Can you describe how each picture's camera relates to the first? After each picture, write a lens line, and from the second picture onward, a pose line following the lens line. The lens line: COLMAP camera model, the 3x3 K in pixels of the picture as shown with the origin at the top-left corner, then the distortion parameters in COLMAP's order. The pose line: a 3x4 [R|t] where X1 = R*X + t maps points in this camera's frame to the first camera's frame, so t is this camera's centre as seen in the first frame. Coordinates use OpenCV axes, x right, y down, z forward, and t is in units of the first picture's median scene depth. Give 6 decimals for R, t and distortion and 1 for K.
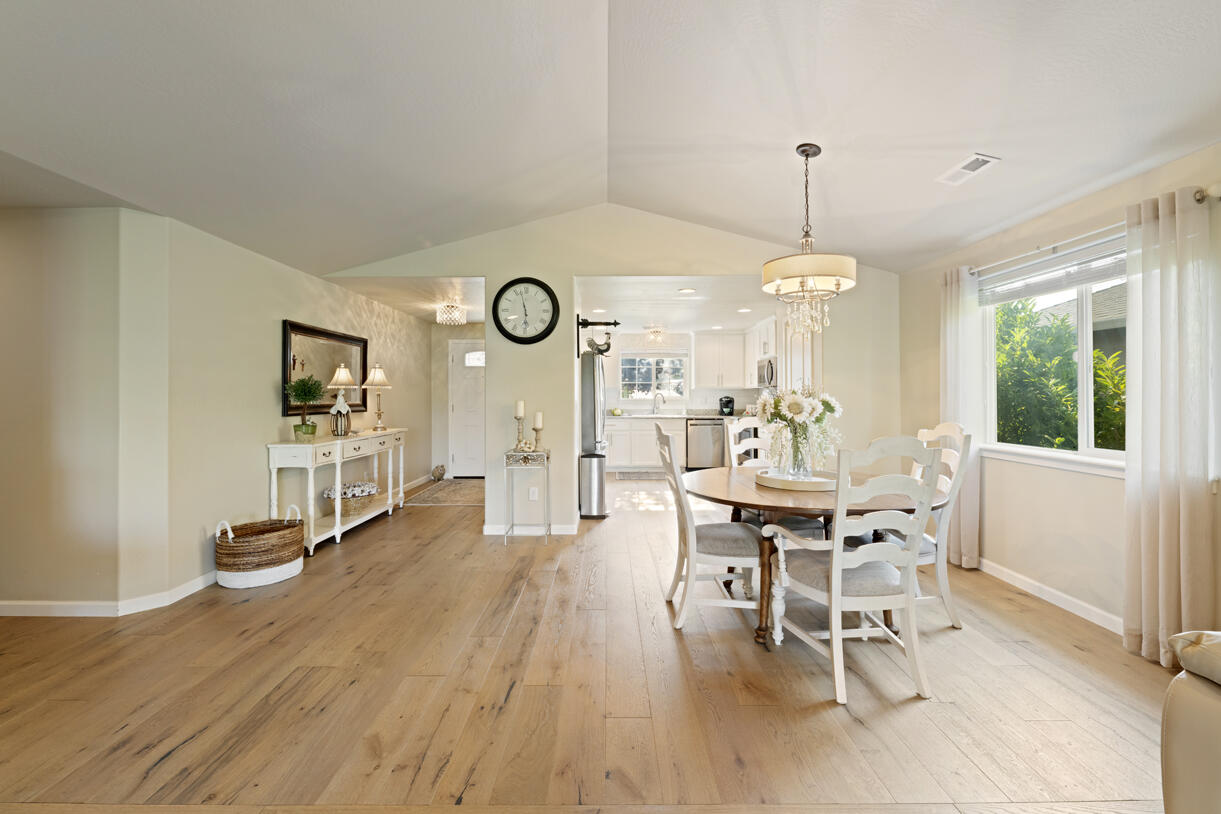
lens RADIAL K [[519.3, 0, 609.0], [0, 519.3, 395.1], [0, 0, 1]] dist [-0.010757, -0.000606]
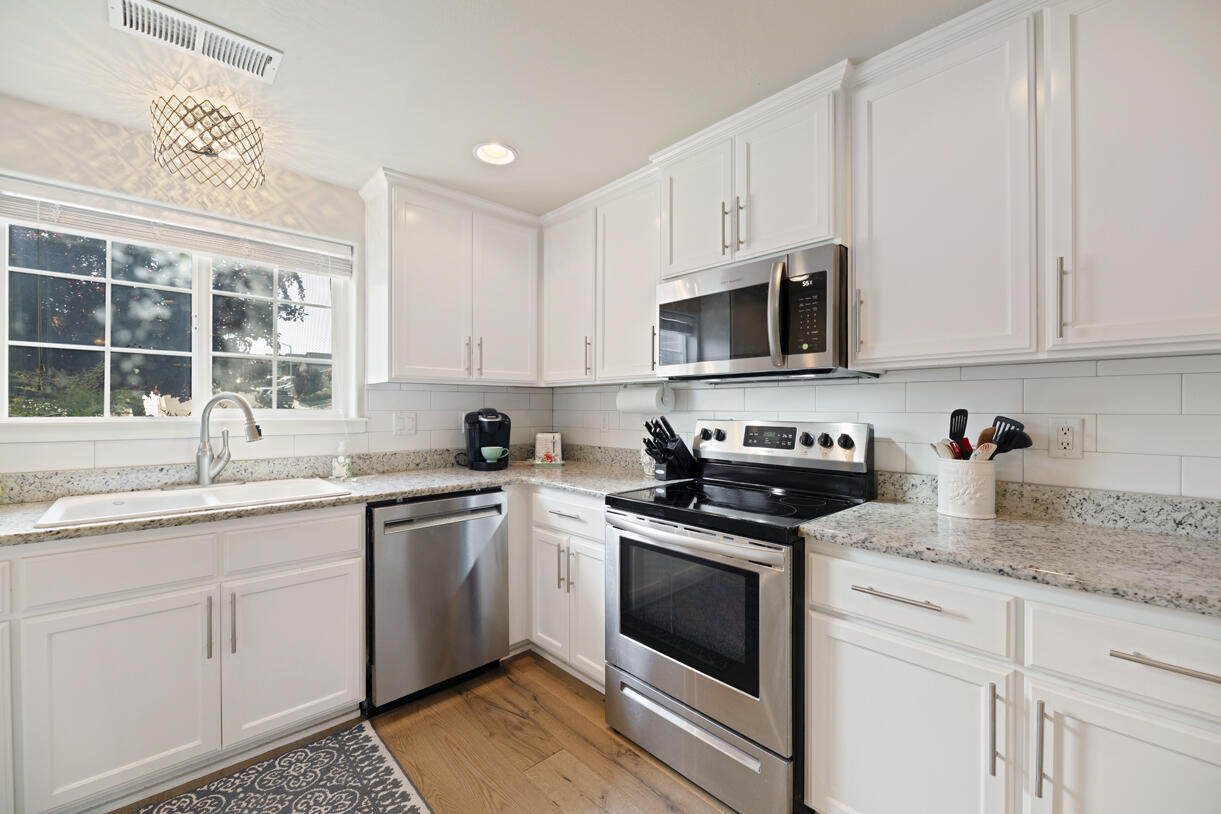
lens RADIAL K [[501.6, 0, 606.2], [0, 501.6, 399.3], [0, 0, 1]] dist [-0.004074, -0.000633]
pose [[0.735330, -0.004946, 0.677691, 0.126836], [0.004851, 0.999986, 0.002035, -0.006955], [-0.677692, 0.001791, 0.735344, 1.342894]]
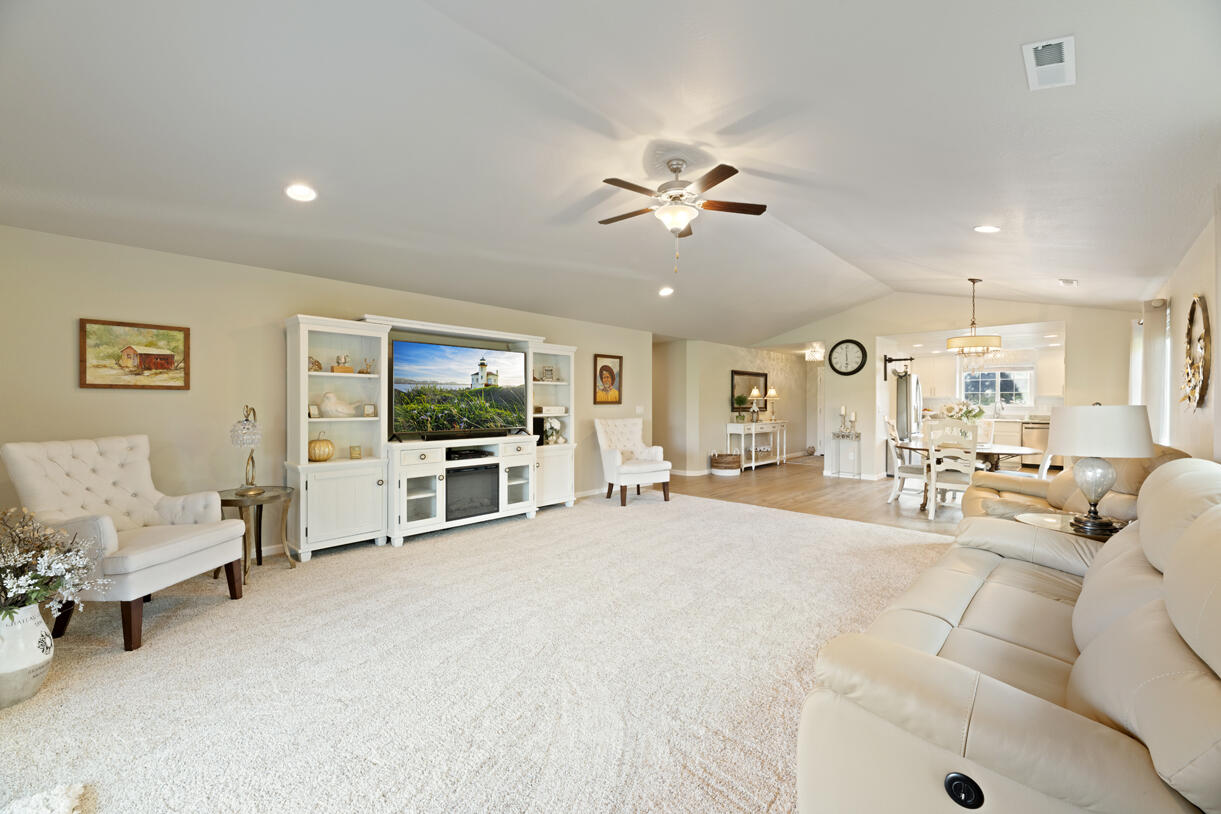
lens RADIAL K [[501.6, 0, 608.5], [0, 501.6, 402.1], [0, 0, 1]] dist [-0.004074, -0.000633]
pose [[0.725929, 0.002583, -0.687765, 0.451614], [-0.001378, 0.999996, 0.002301, -0.006145], [0.687769, -0.000723, 0.725930, -0.886147]]
